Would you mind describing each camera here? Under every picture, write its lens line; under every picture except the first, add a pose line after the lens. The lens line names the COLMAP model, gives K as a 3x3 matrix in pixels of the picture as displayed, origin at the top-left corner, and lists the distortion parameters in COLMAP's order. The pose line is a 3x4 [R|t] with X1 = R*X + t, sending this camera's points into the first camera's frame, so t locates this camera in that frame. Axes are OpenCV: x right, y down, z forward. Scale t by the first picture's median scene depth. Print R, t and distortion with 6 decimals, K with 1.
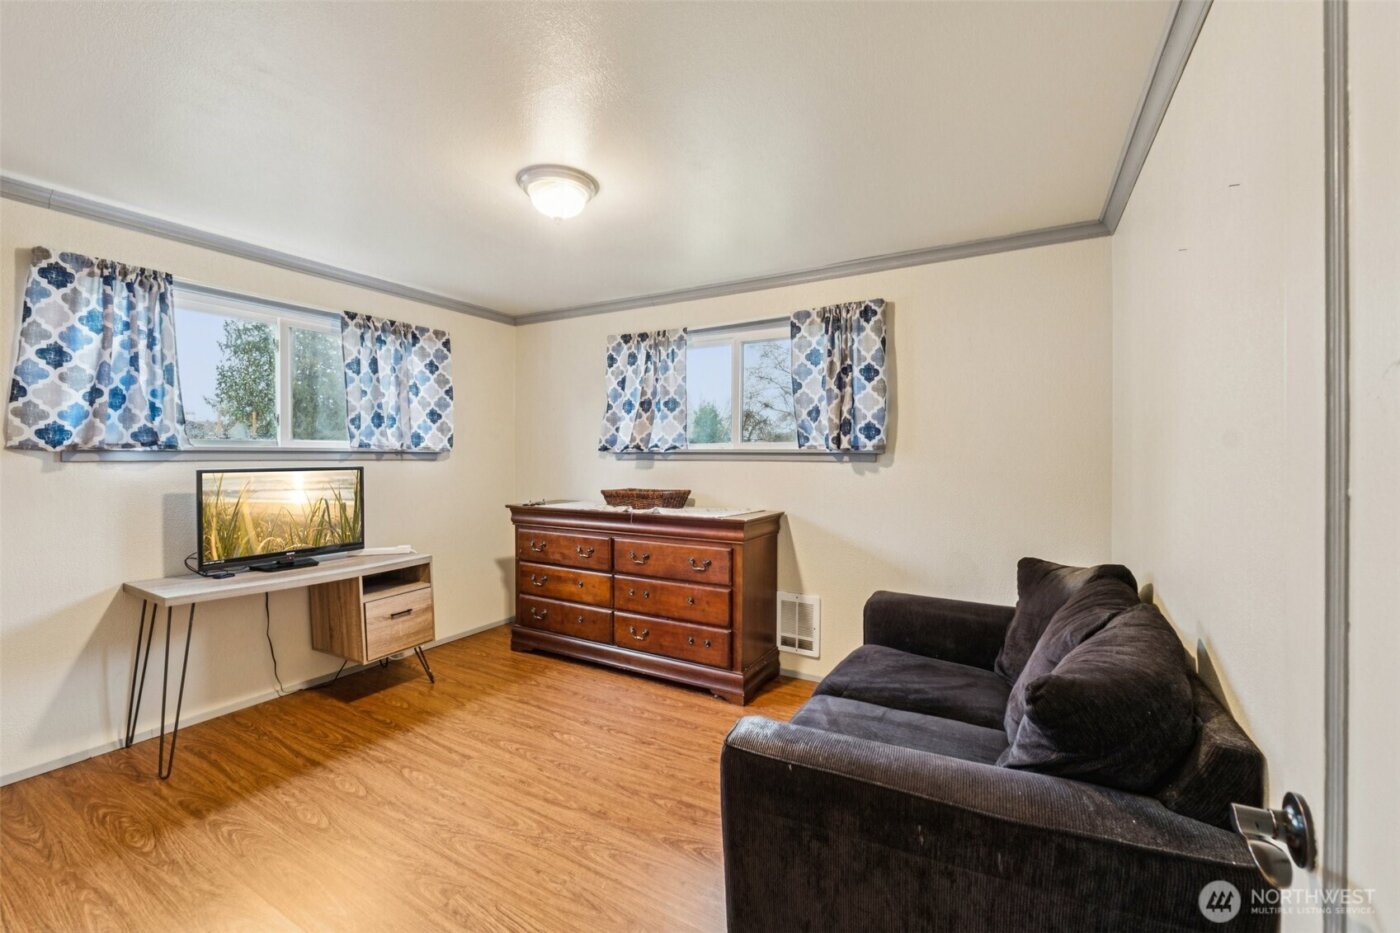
lens RADIAL K [[582.5, 0, 704.1], [0, 582.5, 463.3], [0, 0, 1]] dist [-0.008225, -0.000228]
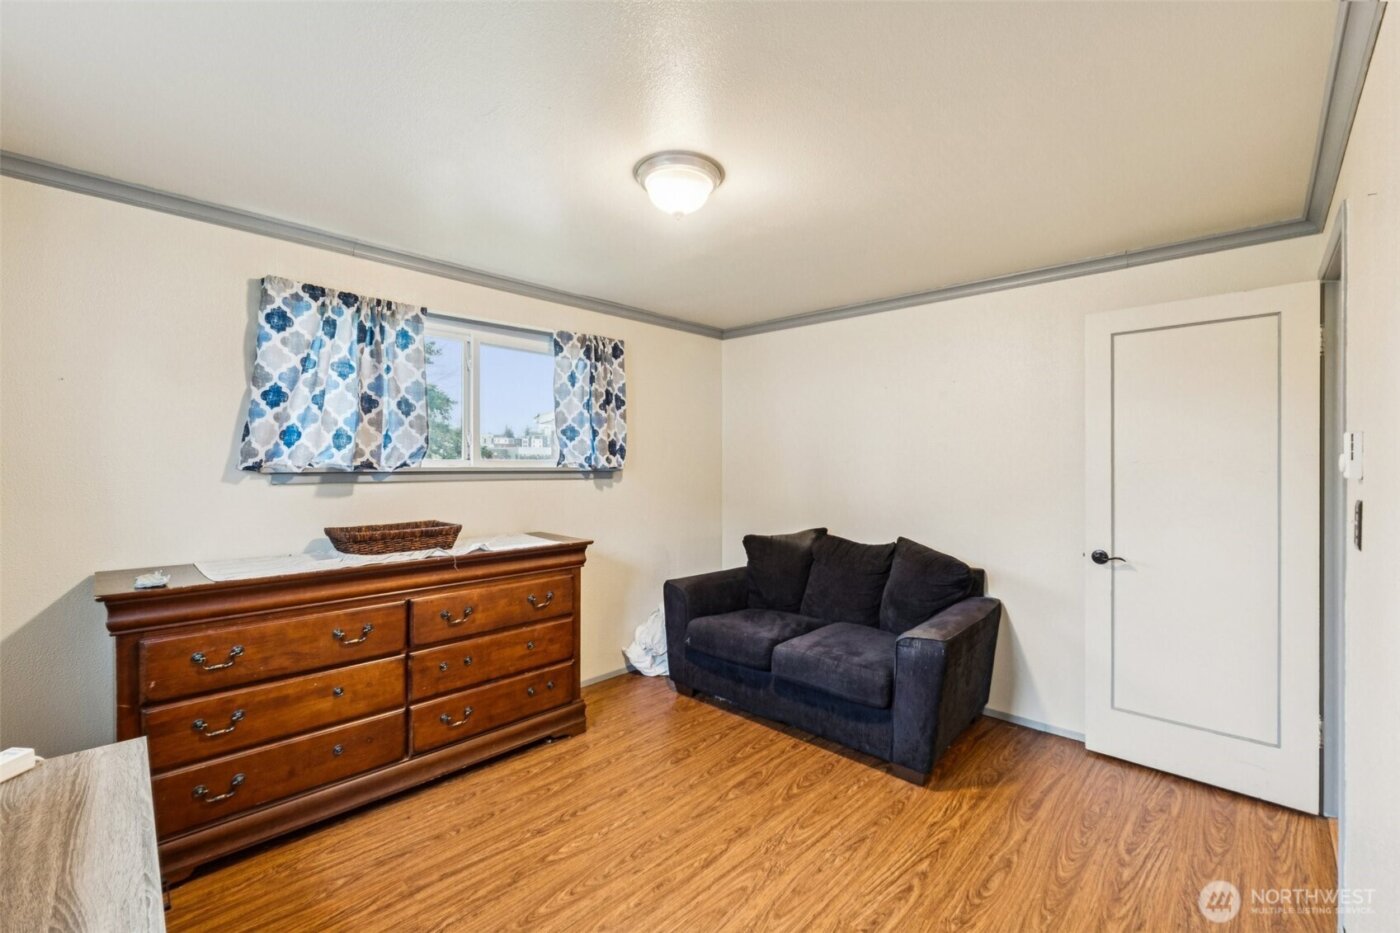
lens RADIAL K [[582.5, 0, 704.1], [0, 582.5, 463.3], [0, 0, 1]] dist [-0.008225, -0.000228]
pose [[0.241054, -0.003072, 0.970507, -0.765013], [0.007269, 0.999973, 0.001359, -0.031090], [-0.970485, 0.006727, 0.241069, 0.521679]]
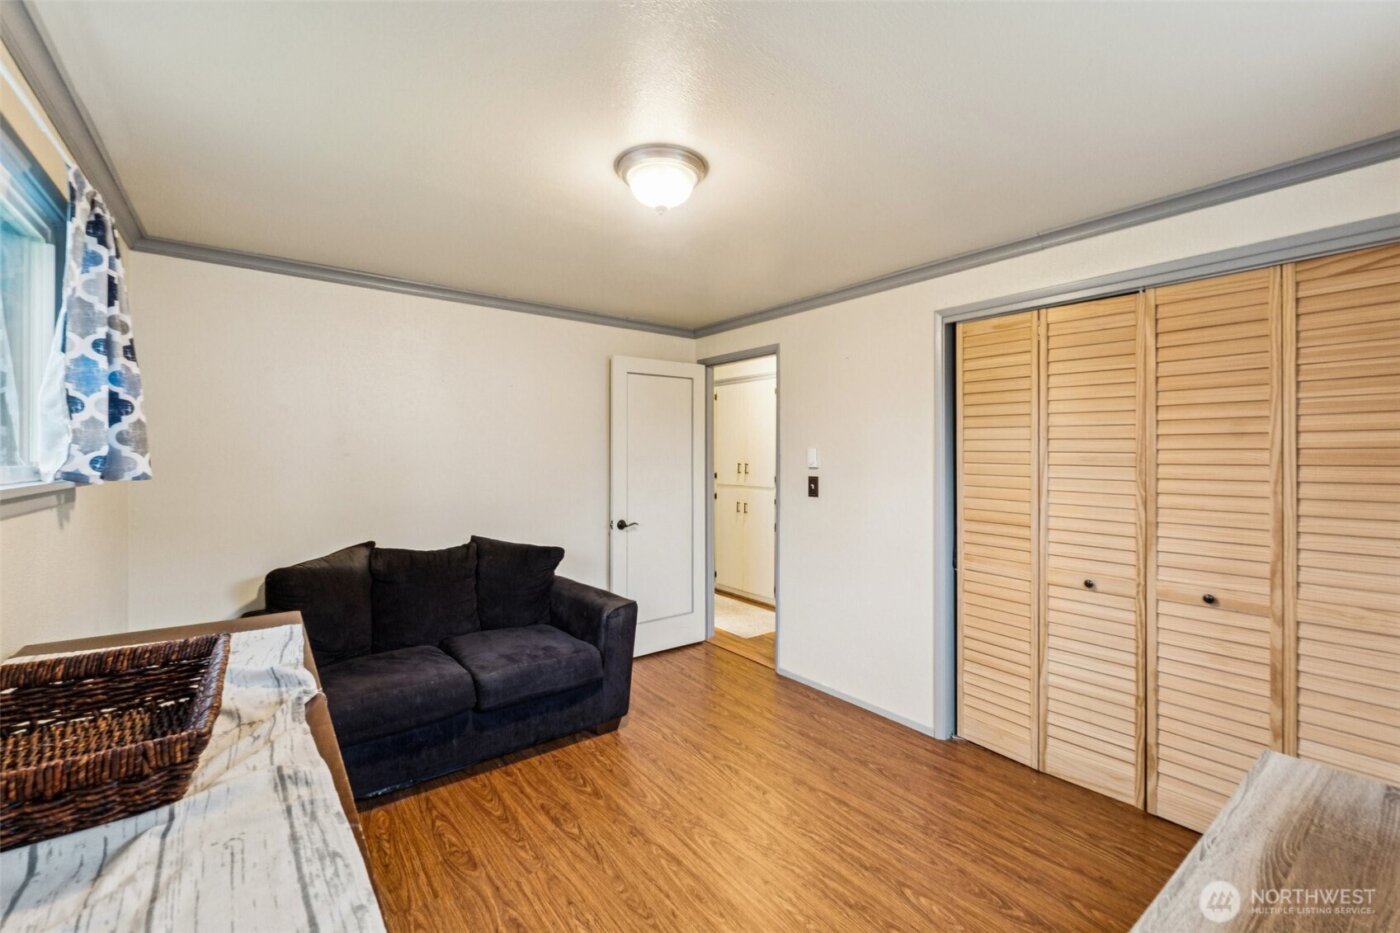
lens RADIAL K [[589.9, 0, 692.7], [0, 589.9, 449.2], [0, 0, 1]] dist [-0.007087, -0.000627]
pose [[-0.920015, -0.003082, 0.391872, -0.437140], [-0.002581, 0.999995, 0.001805, -0.050525], [-0.391876, 0.000649, -0.920018, 1.234743]]
